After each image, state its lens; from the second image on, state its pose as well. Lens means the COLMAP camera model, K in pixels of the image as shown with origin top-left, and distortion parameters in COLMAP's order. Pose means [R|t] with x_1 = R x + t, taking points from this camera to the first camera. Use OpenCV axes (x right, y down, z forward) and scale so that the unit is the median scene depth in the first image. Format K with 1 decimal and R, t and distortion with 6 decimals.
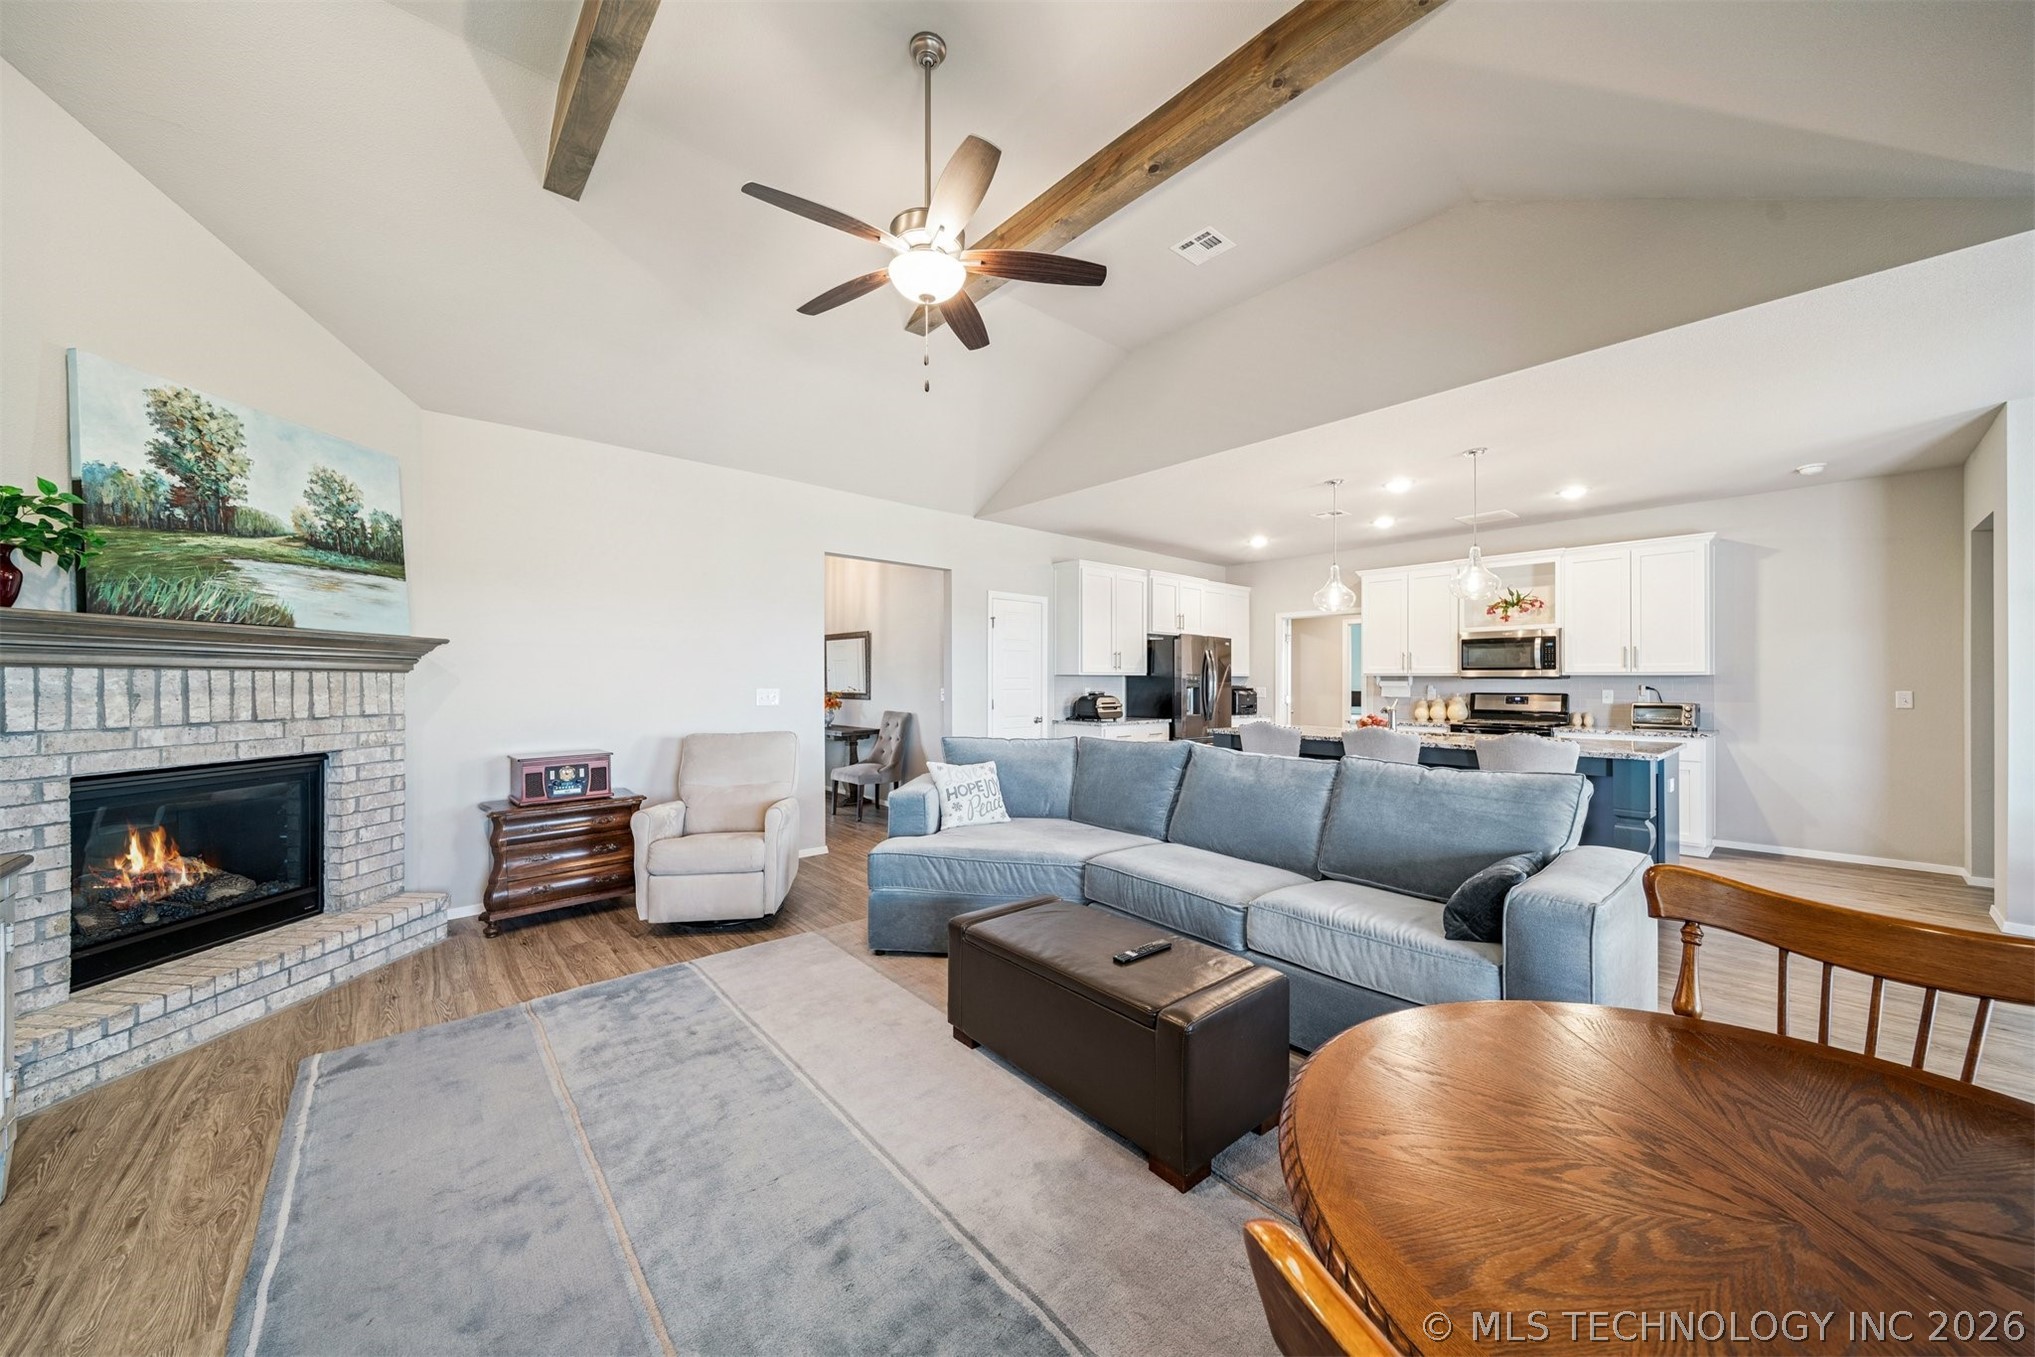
lens RADIAL K [[721.6, 0, 1007.4], [0, 721.6, 675.5], [0, 0, 1]] dist [-0.001861, -0.000110]
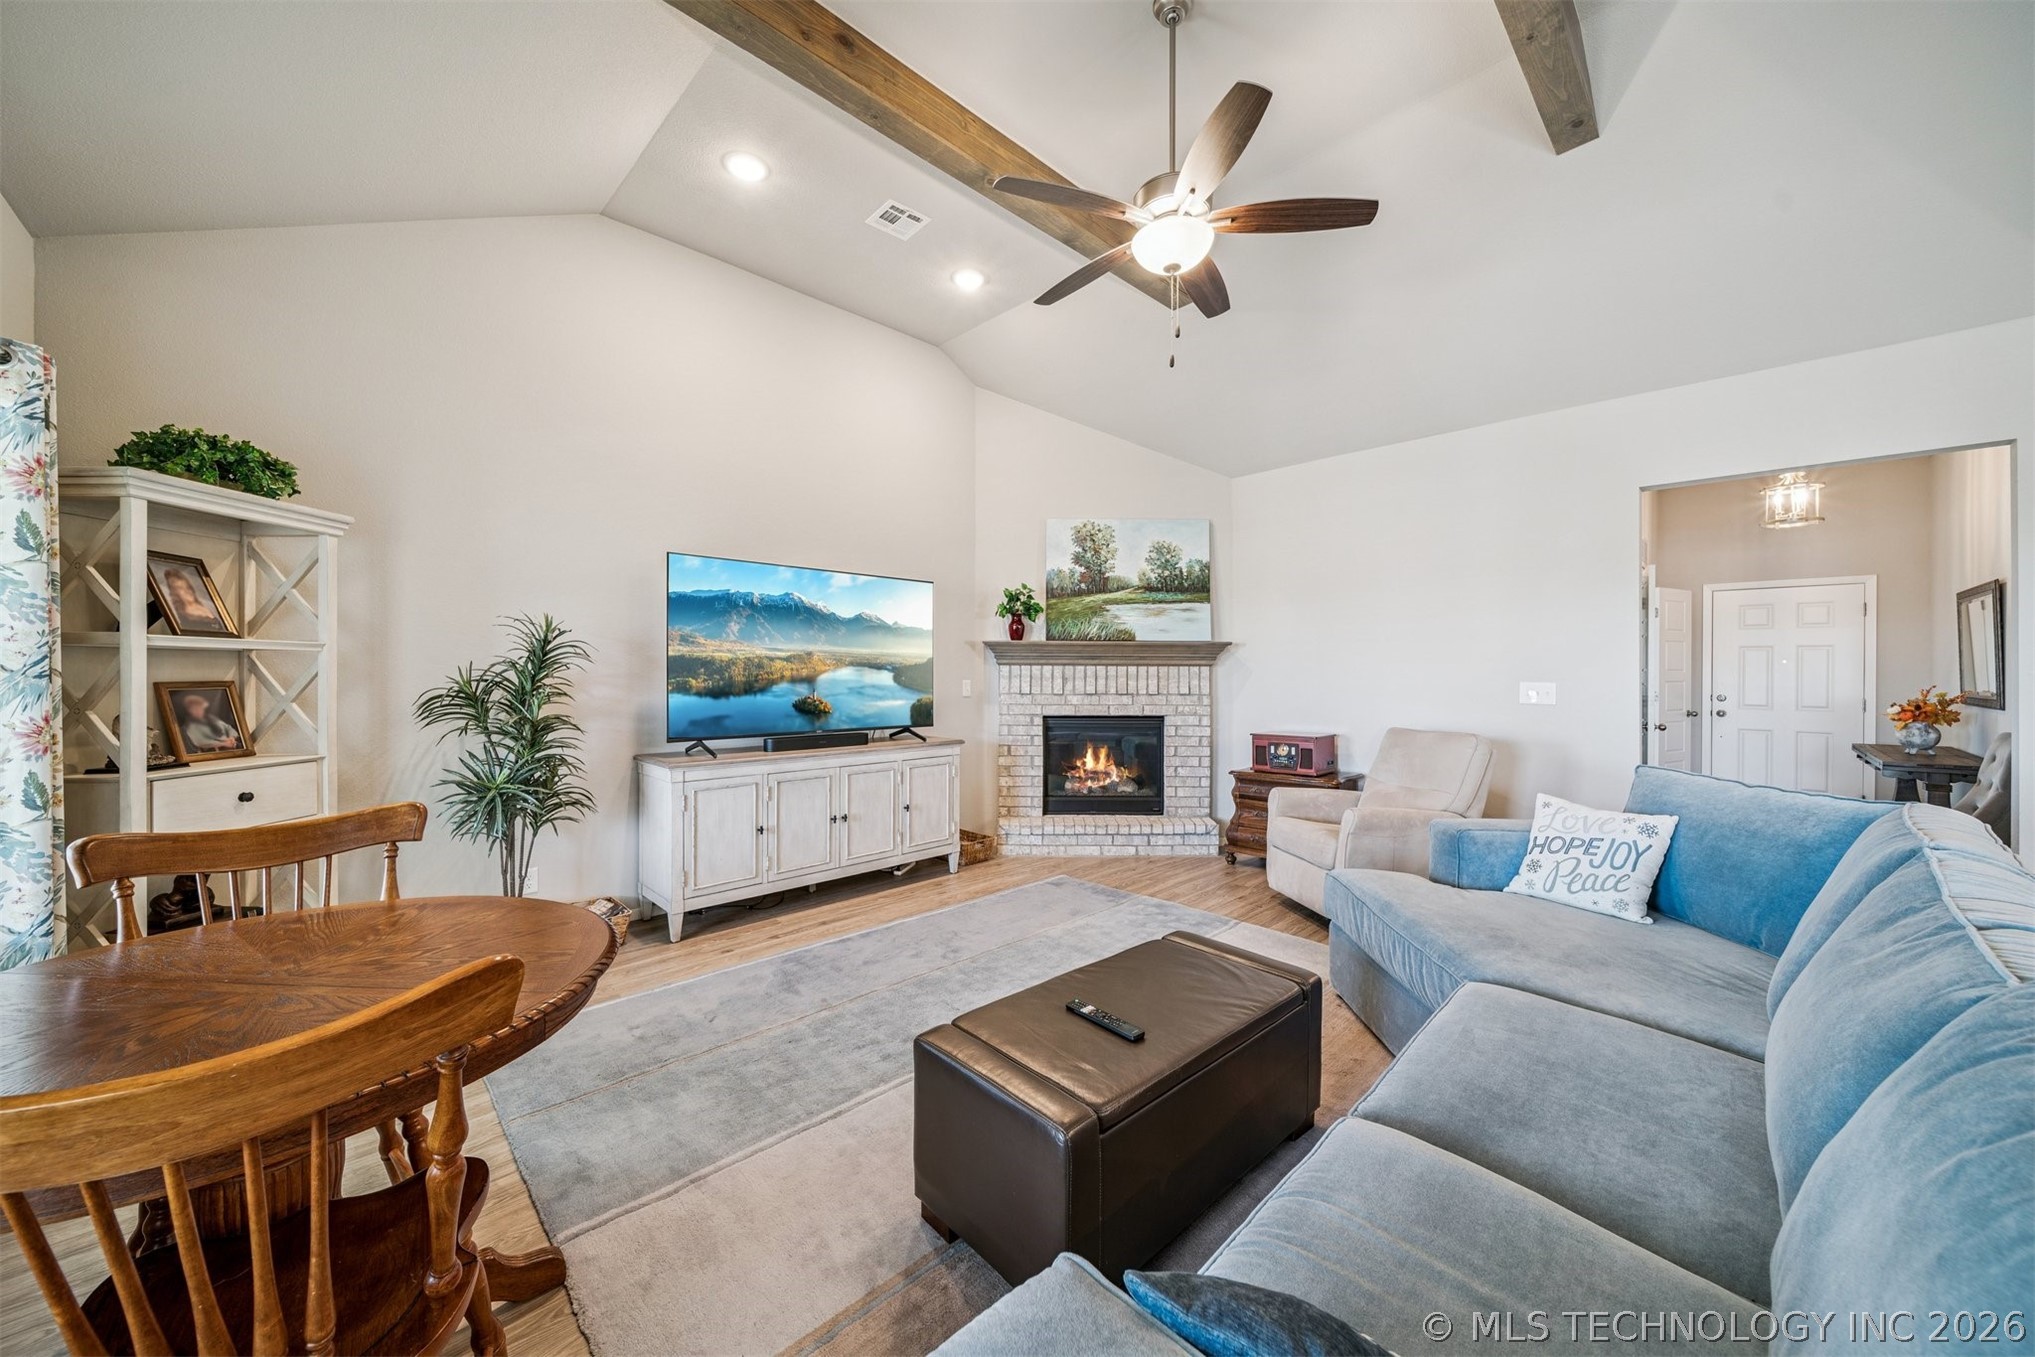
lens RADIAL K [[721.6, 0, 1028.1], [0, 721.6, 673.2], [0, 0, 1]] dist [-0.001861, -0.000110]
pose [[0.068376, 0.003337, -0.997654, 0.522887], [0.005045, 0.999980, 0.003690, 0.002347], [0.997647, -0.005285, 0.068357, 0.472065]]
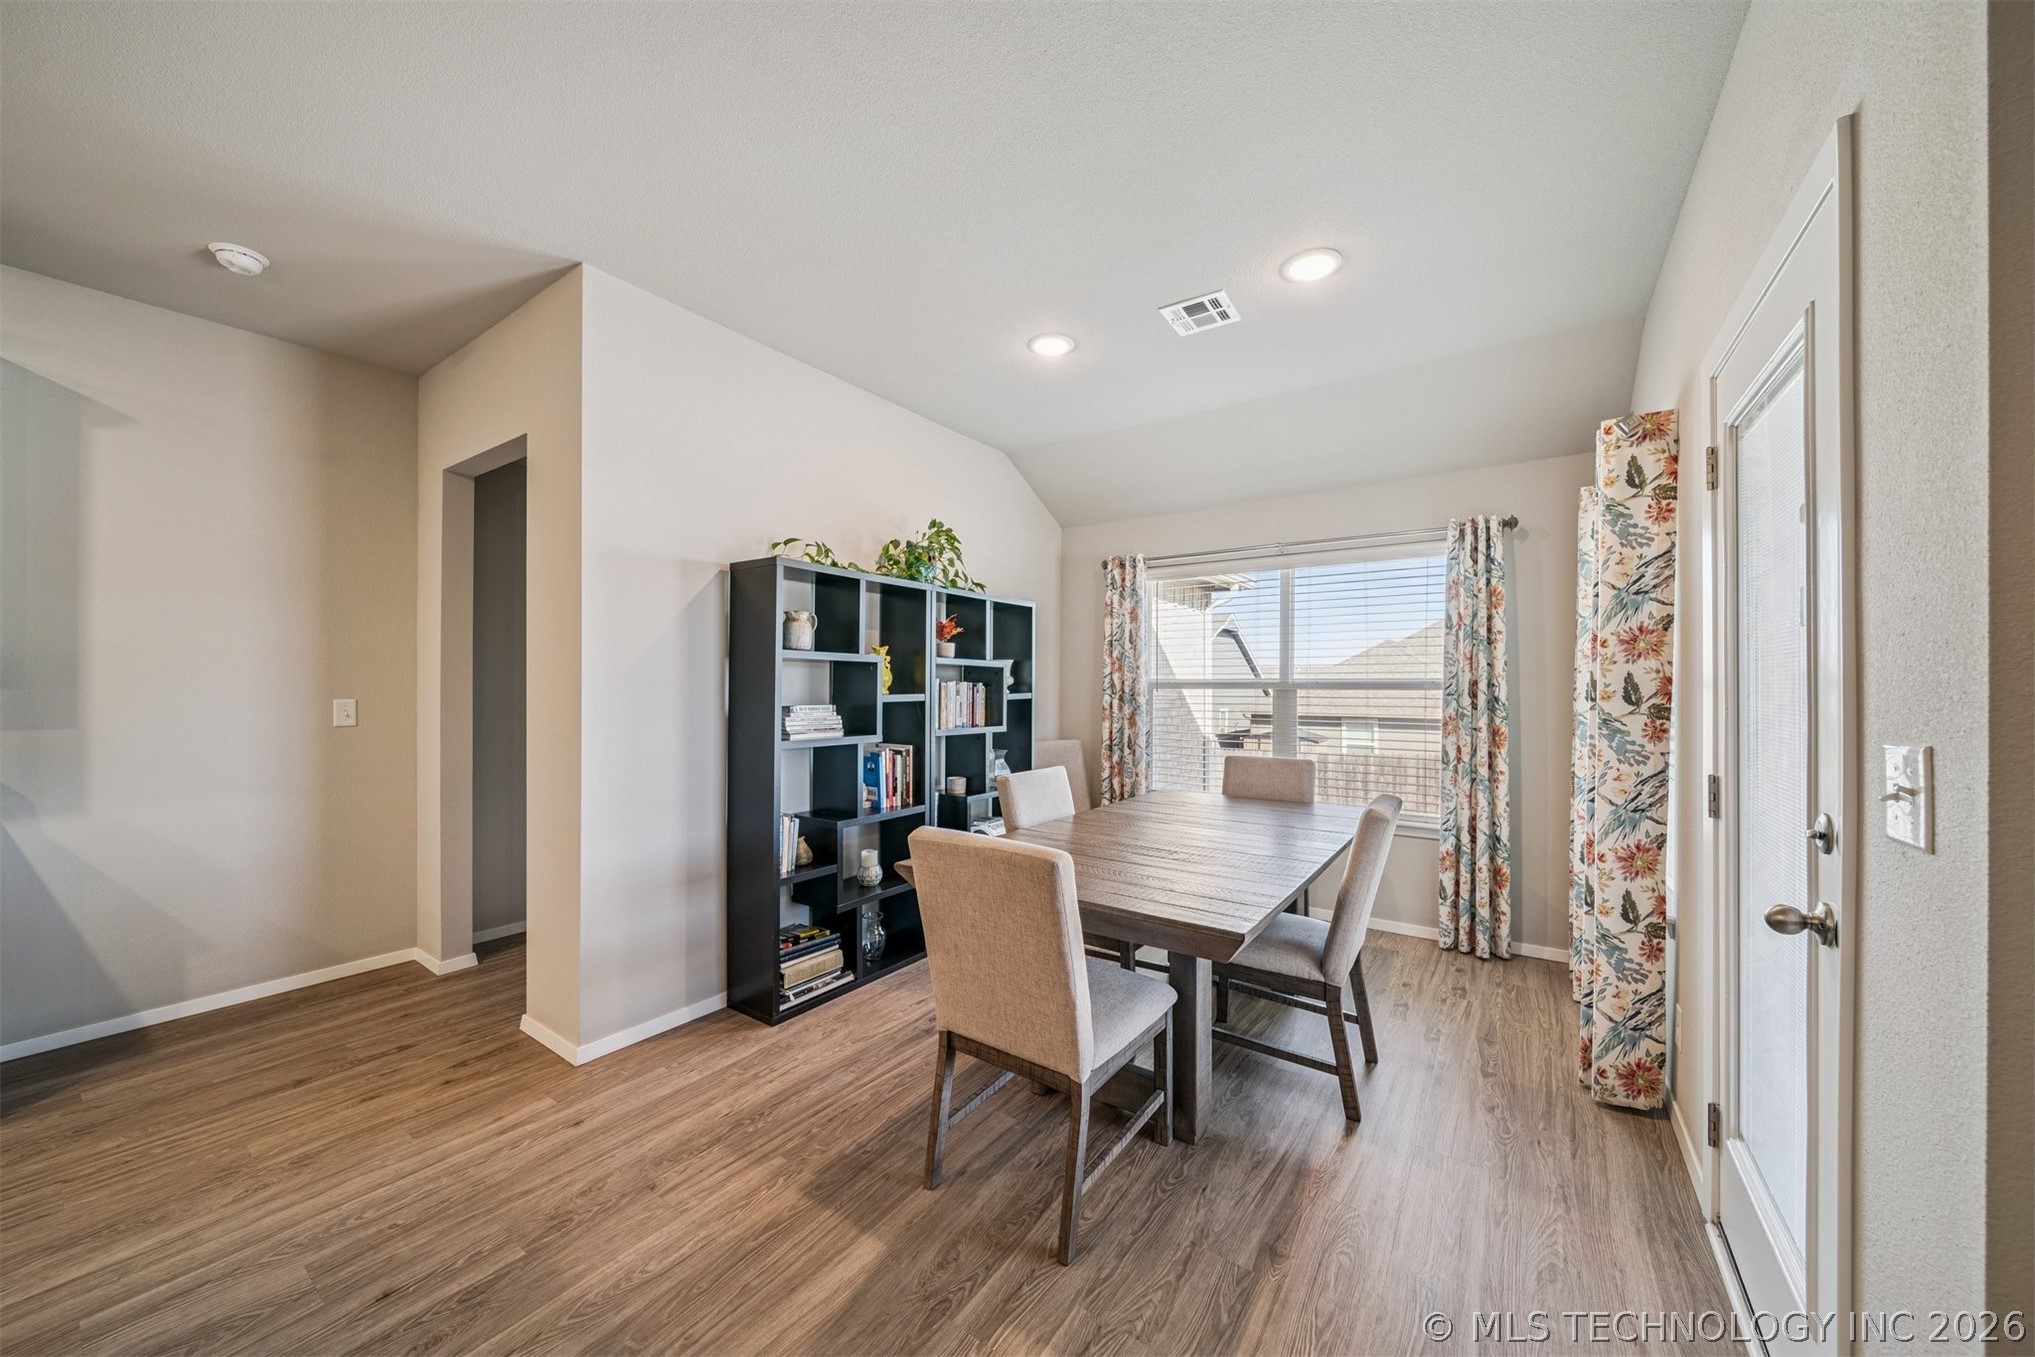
lens RADIAL K [[721.6, 0, 1017.4], [0, 721.6, 688.0], [0, 0, 1]] dist [-0.001861, -0.000110]
pose [[-0.252640, -0.004703, 0.967549, 0.581754], [-0.012659, 0.999919, 0.001555, 0.003737], [-0.967478, -0.011855, -0.252679, 0.708693]]
